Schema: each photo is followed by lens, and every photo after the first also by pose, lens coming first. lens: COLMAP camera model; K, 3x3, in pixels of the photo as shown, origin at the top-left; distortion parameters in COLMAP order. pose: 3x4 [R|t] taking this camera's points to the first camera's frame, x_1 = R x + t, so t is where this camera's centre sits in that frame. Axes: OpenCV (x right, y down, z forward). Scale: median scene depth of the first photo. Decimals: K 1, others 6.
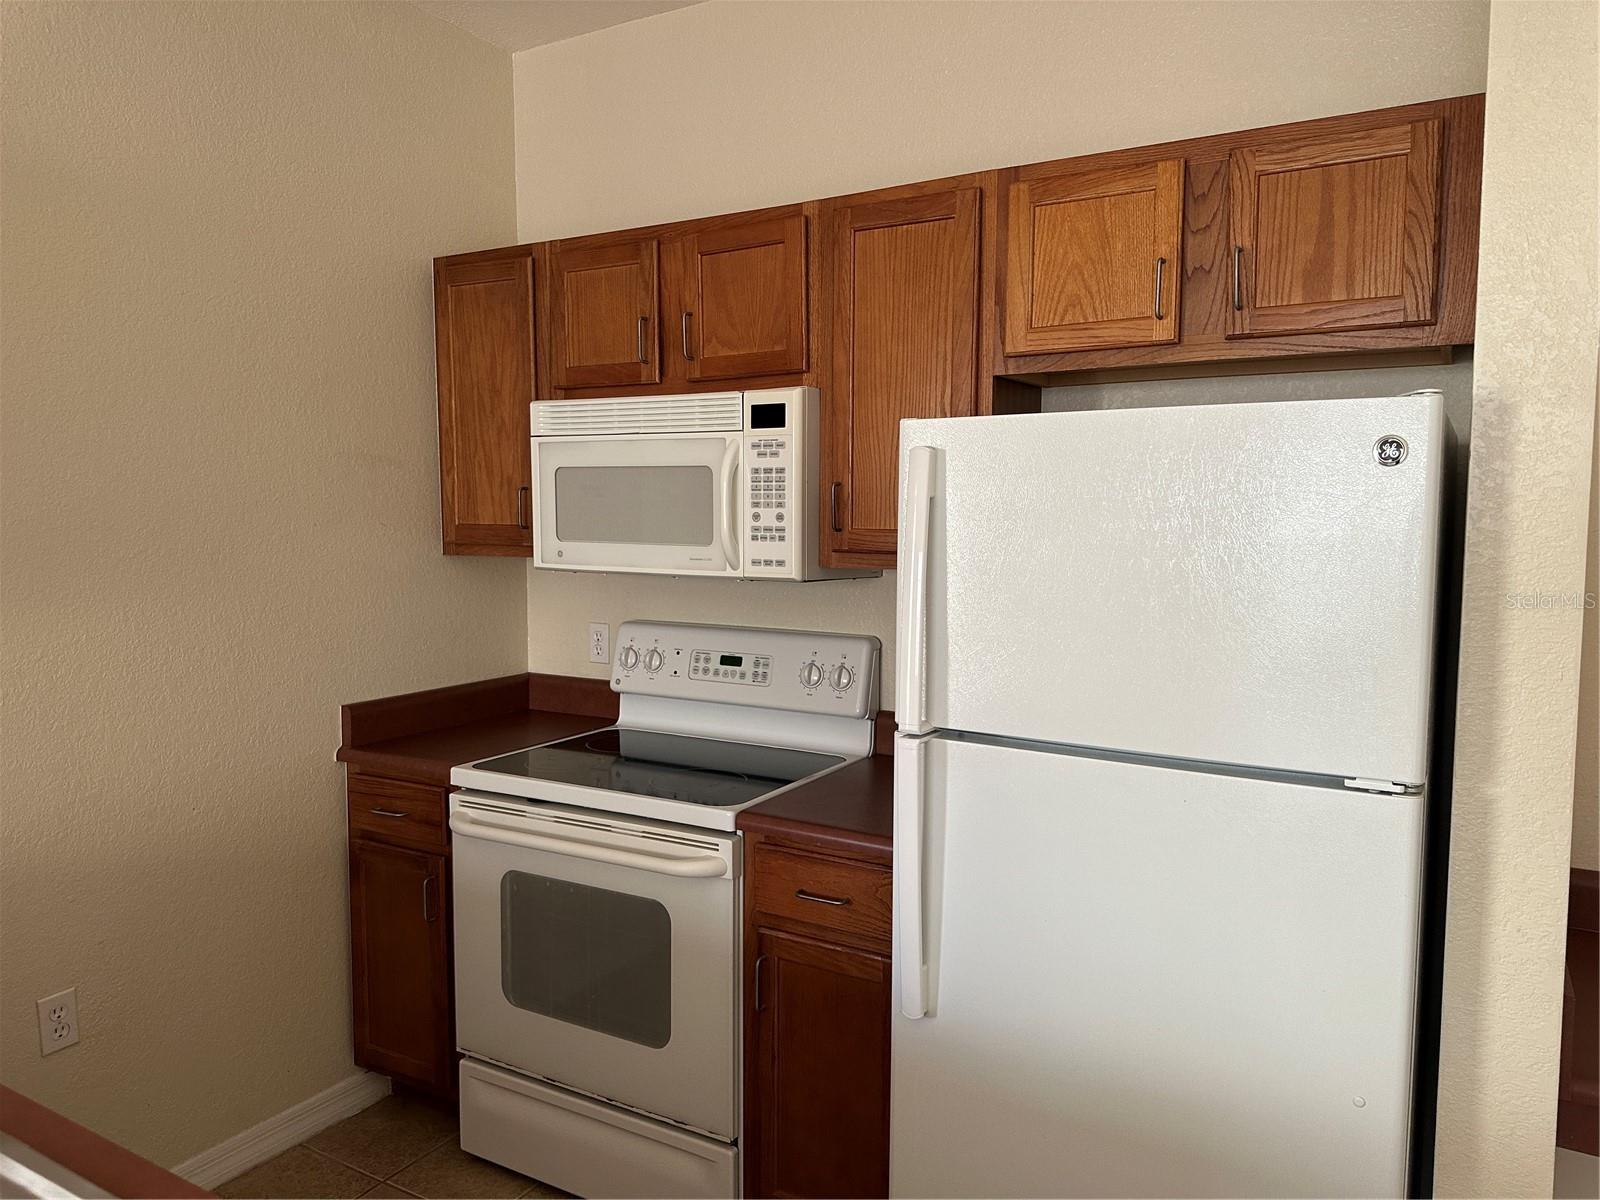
lens RADIAL K [[1118.0, 0, 794.5], [0, 1118.0, 595.8], [0, 0, 1]] dist [0.144508, -0.233255]
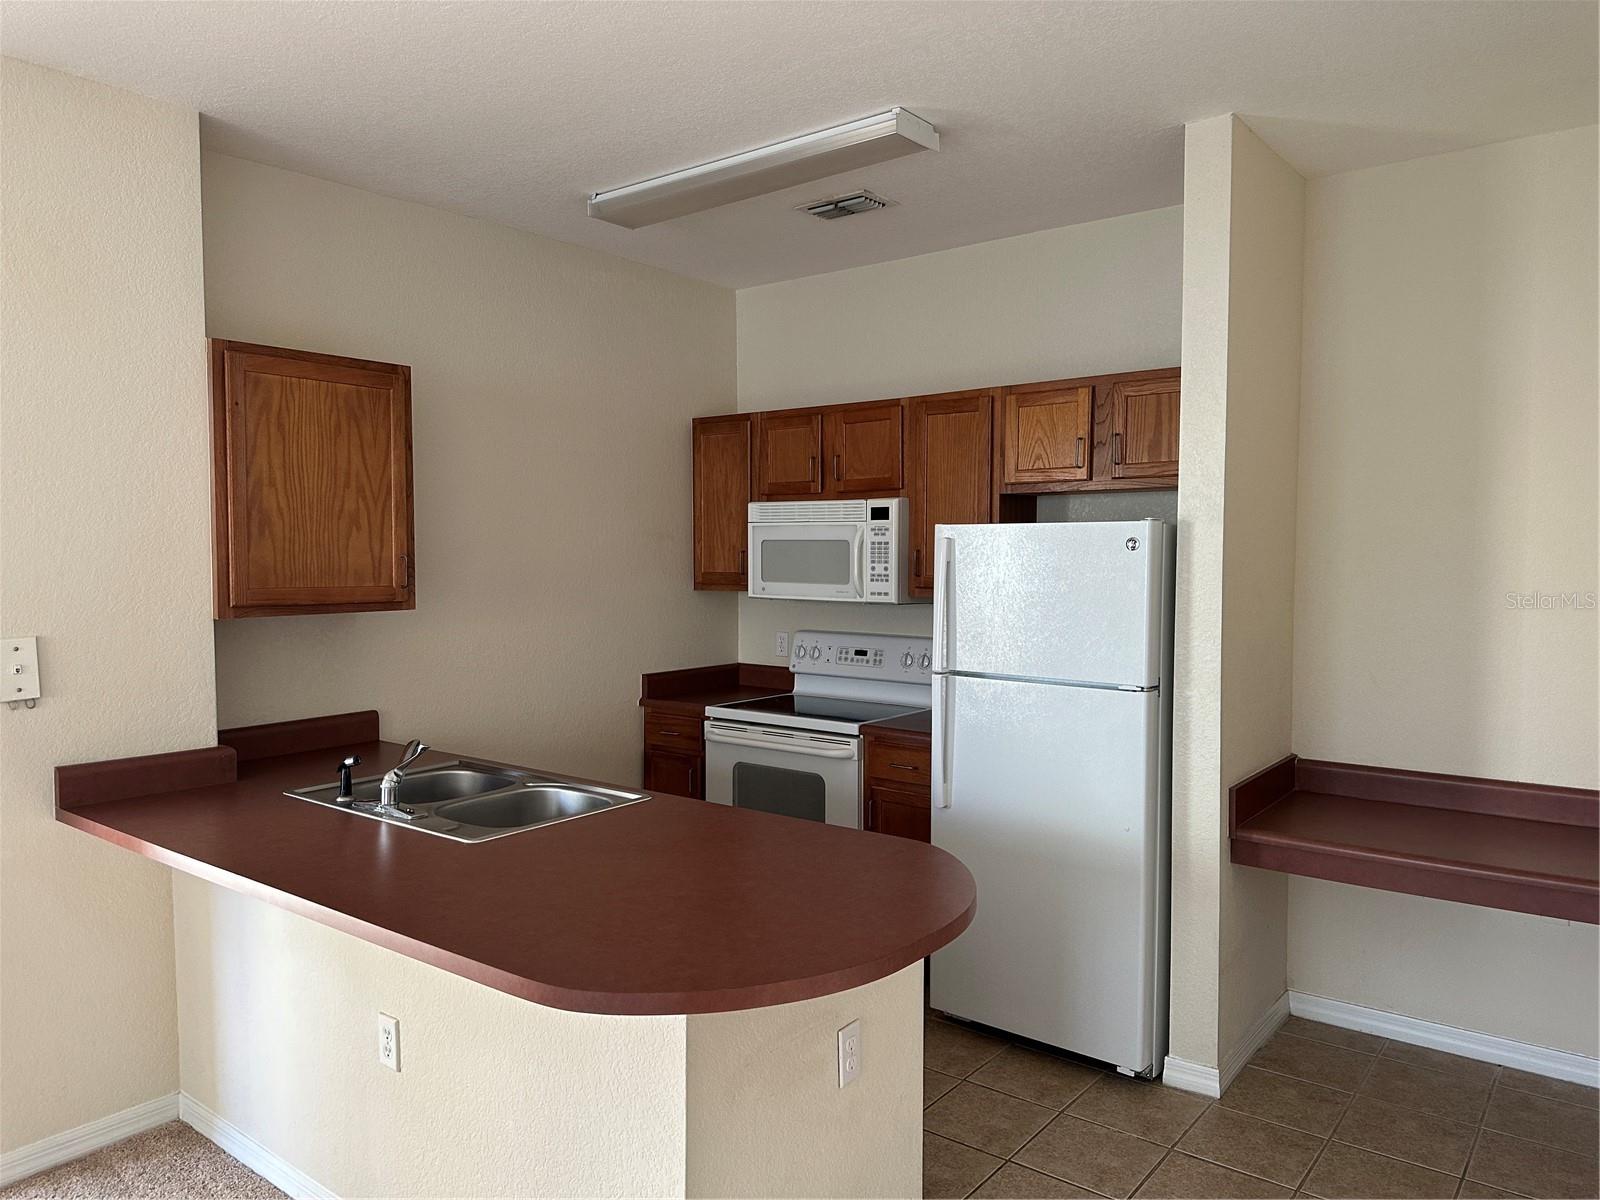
lens RADIAL K [[1116.8, 0, 790.6], [0, 1116.8, 611.9], [0, 0, 1]] dist [0.148344, -0.229679]
pose [[0.990207, 0.006951, -0.139431, 0.085115], [-0.010275, 0.999680, -0.023133, 0.042348], [0.139226, 0.024340, 0.989961, -0.798359]]
